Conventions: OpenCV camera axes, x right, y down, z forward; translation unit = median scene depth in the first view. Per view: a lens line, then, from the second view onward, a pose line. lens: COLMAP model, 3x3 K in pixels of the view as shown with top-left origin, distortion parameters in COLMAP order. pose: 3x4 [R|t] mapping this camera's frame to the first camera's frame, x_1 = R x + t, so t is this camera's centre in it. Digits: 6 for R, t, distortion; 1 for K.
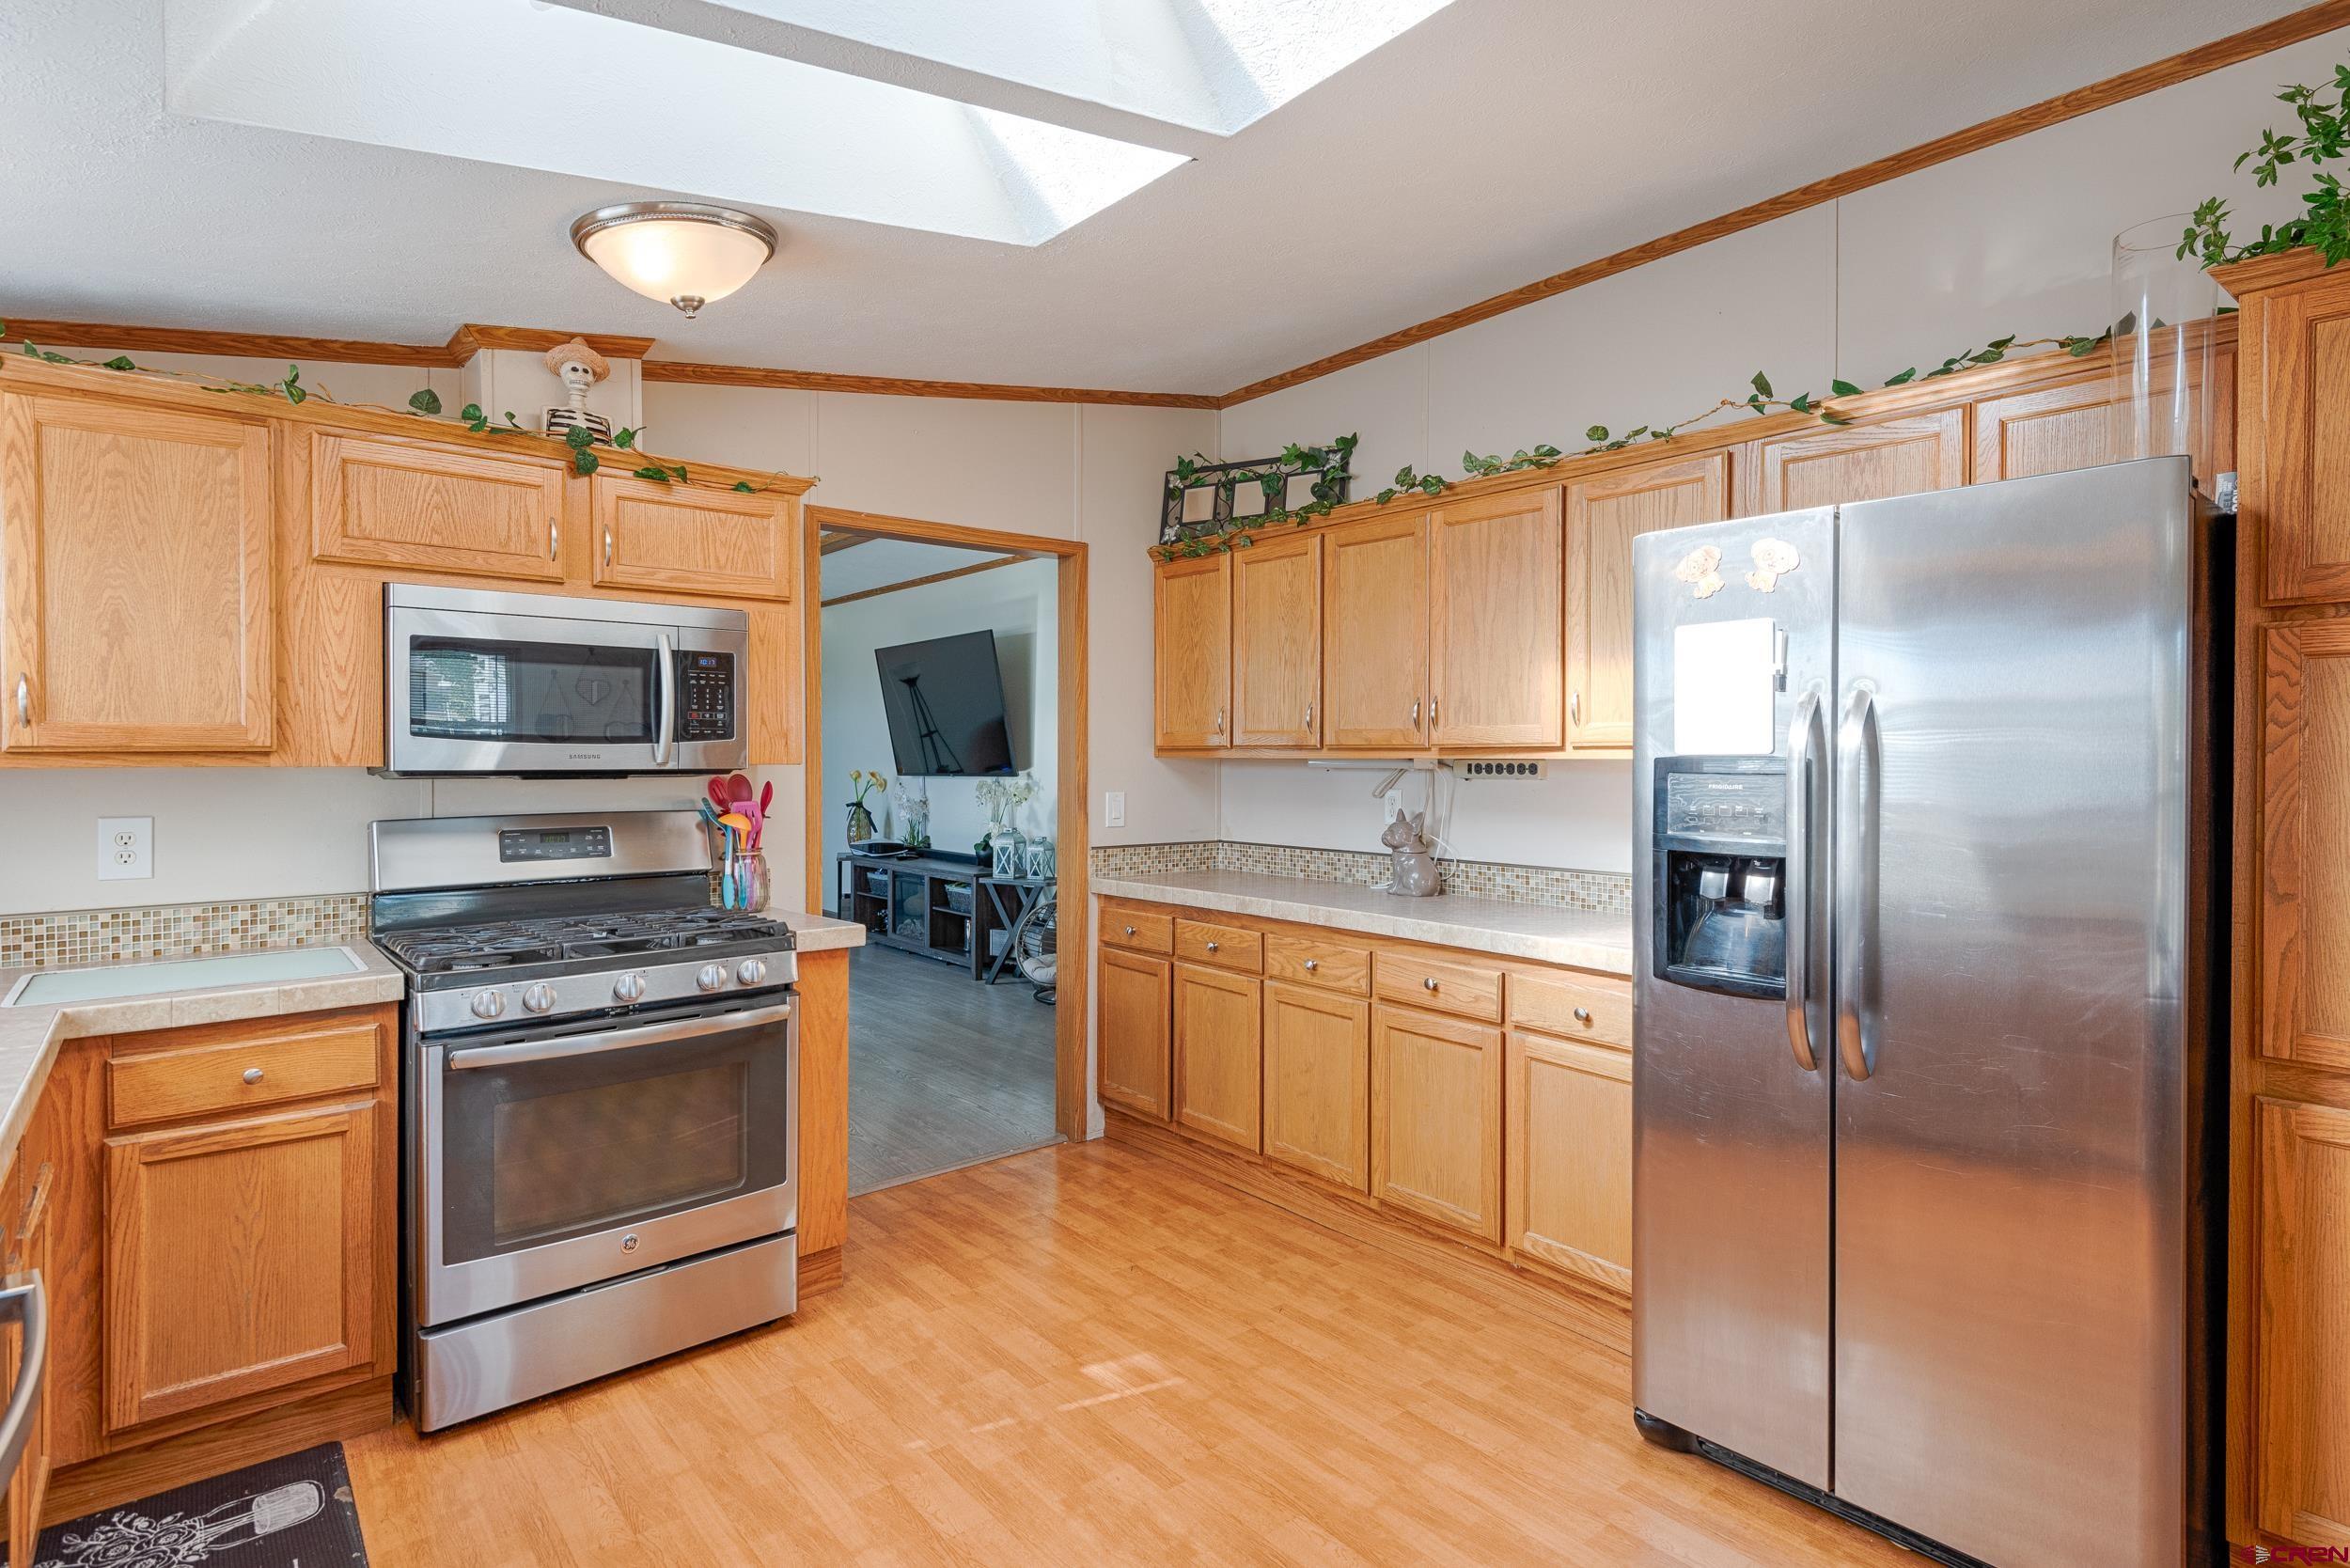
lens RADIAL K [[1168.8, 0, 1118.6], [0, 1168.8, 760.5], [0, 0, 1]] dist [0.027310, -0.016753]
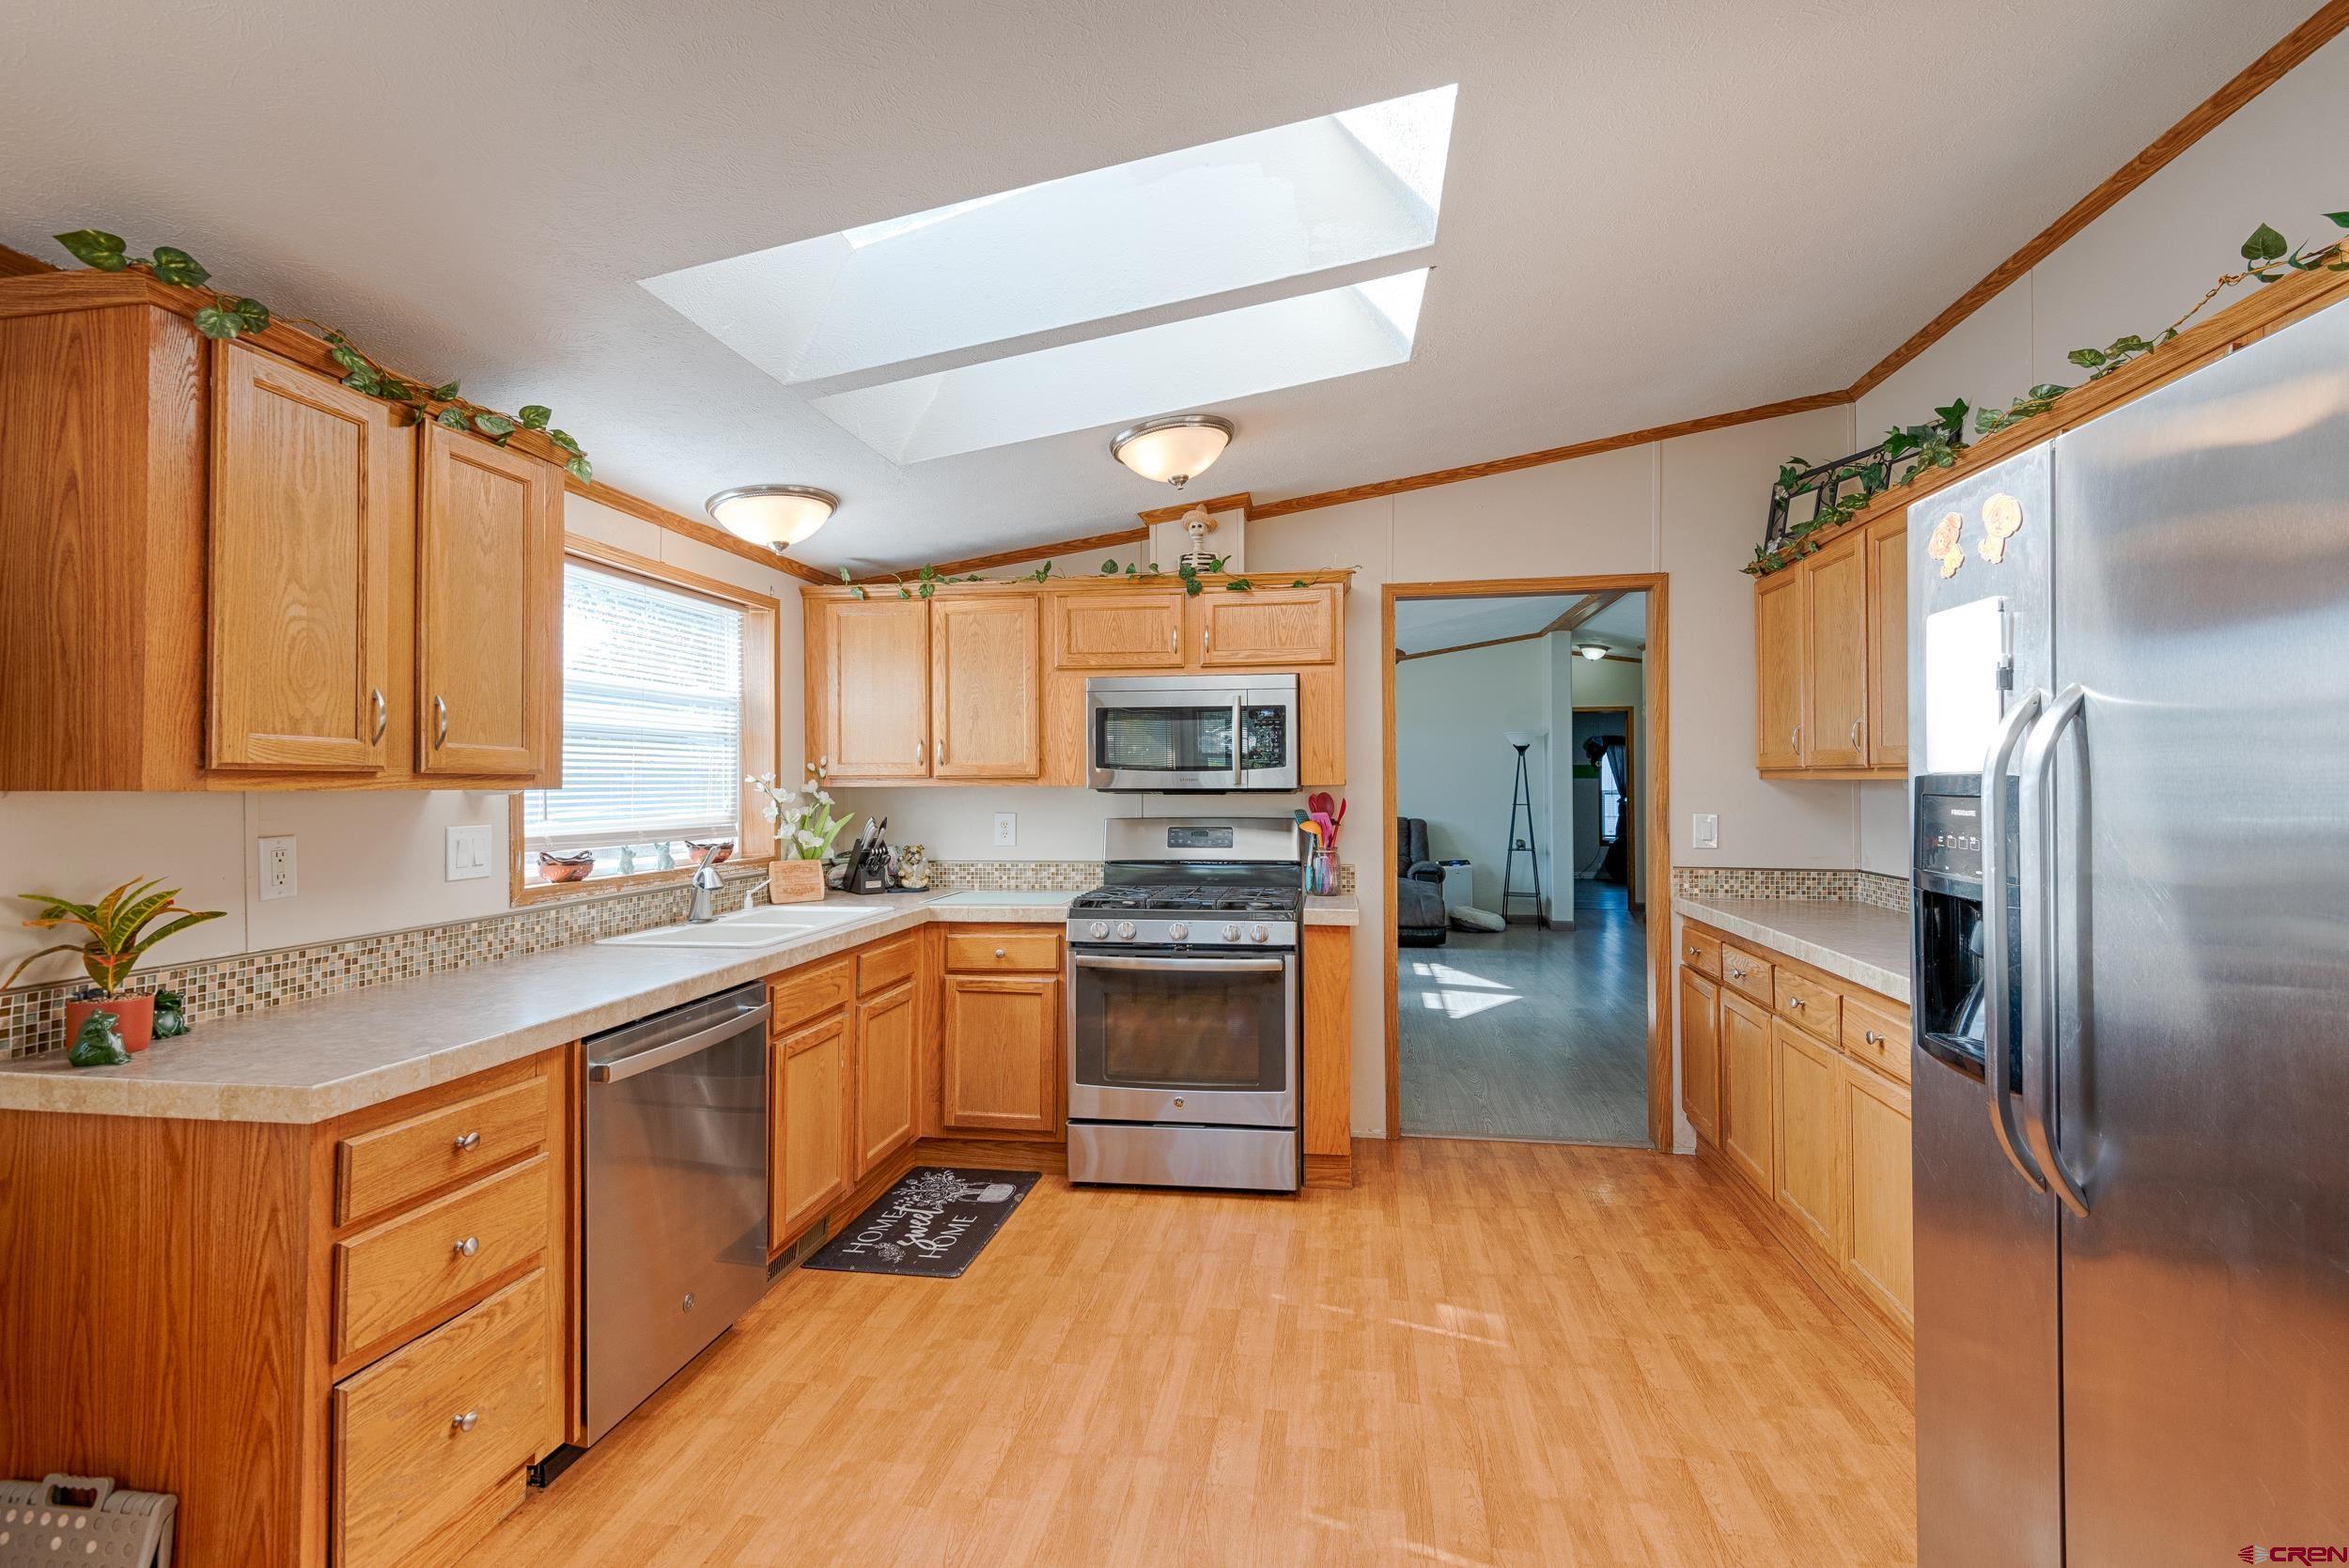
lens RADIAL K [[1015.7, 0, 1188.8], [0, 1015.7, 762.4], [0, 0, 1]] dist [0.051517, -0.032213]
pose [[0.676813, -0.016293, -0.735975, 0.489876], [0.000612, 0.999767, -0.021571, 0.002246], [0.736155, 0.014149, 0.676665, 0.102413]]
